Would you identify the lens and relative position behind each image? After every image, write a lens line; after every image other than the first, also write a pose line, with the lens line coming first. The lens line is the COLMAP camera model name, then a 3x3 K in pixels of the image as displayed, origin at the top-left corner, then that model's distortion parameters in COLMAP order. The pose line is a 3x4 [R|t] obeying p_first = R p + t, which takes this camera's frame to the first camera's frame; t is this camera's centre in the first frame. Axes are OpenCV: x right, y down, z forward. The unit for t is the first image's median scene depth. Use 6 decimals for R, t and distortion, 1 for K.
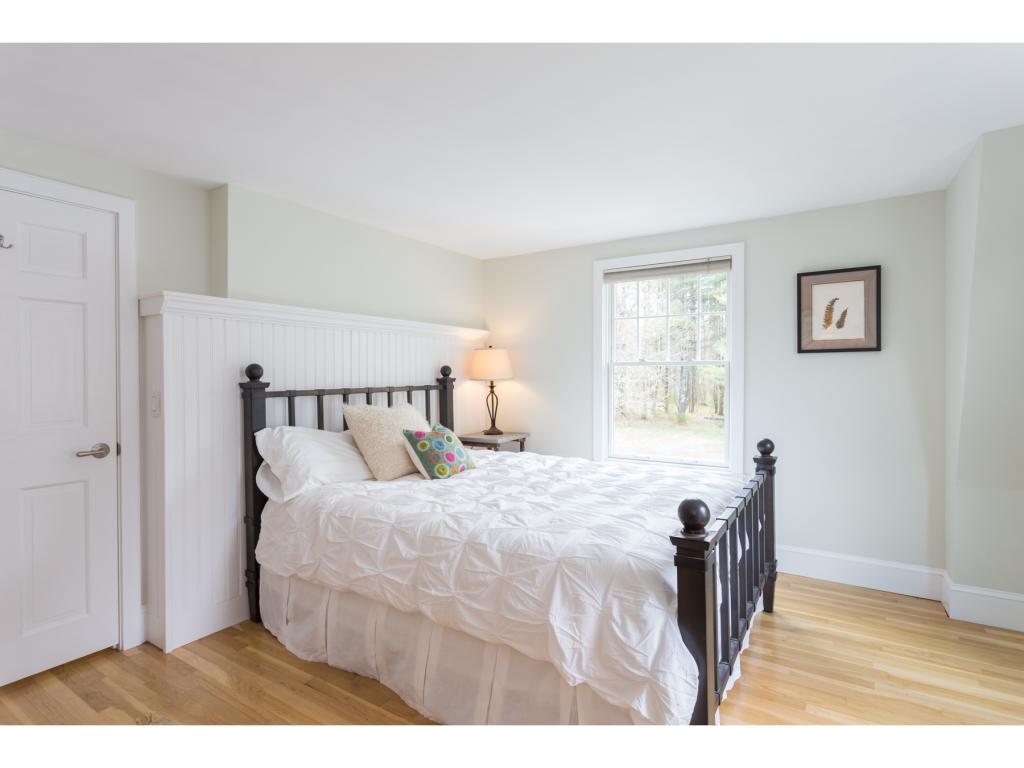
lens RADIAL K [[510.8, 0, 510.0], [0, 510.8, 381.7], [0, 0, 1]] dist [-0.014079, 0.000752]
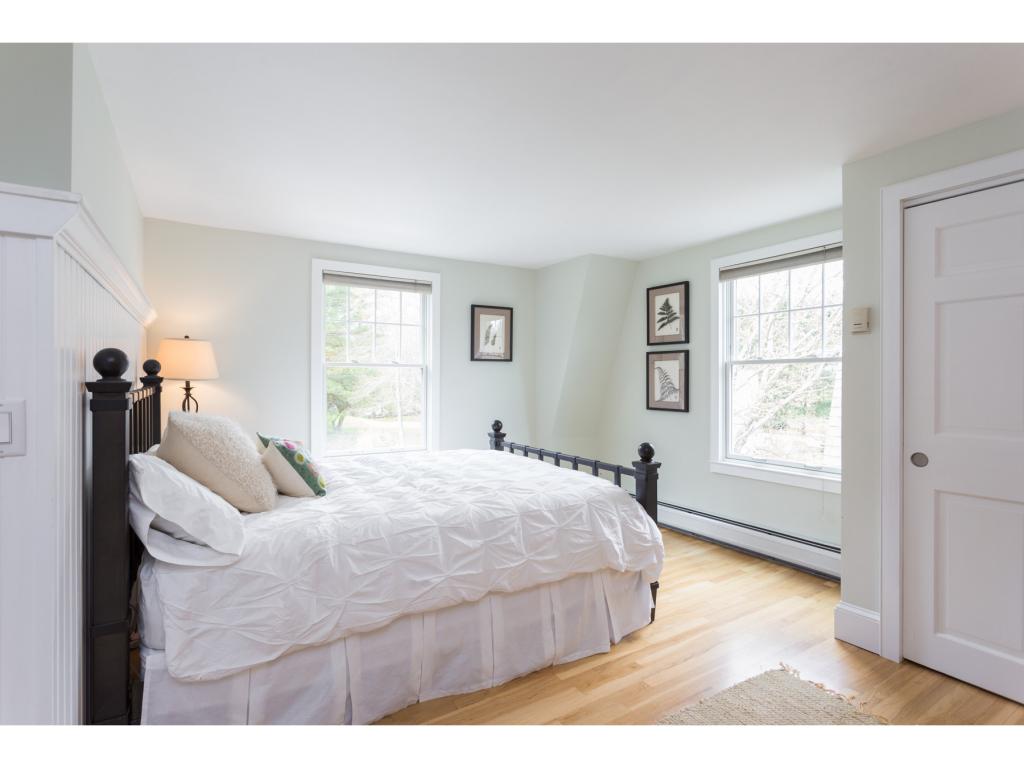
lens RADIAL K [[510.8, 0, 509.9], [0, 510.8, 379.9], [0, 0, 1]] dist [-0.014079, 0.000752]
pose [[0.432161, 0.001762, 0.901795, -0.819422], [0.006148, 0.999969, -0.004900, 0.005298], [-0.901775, 0.007662, 0.432137, 0.355826]]
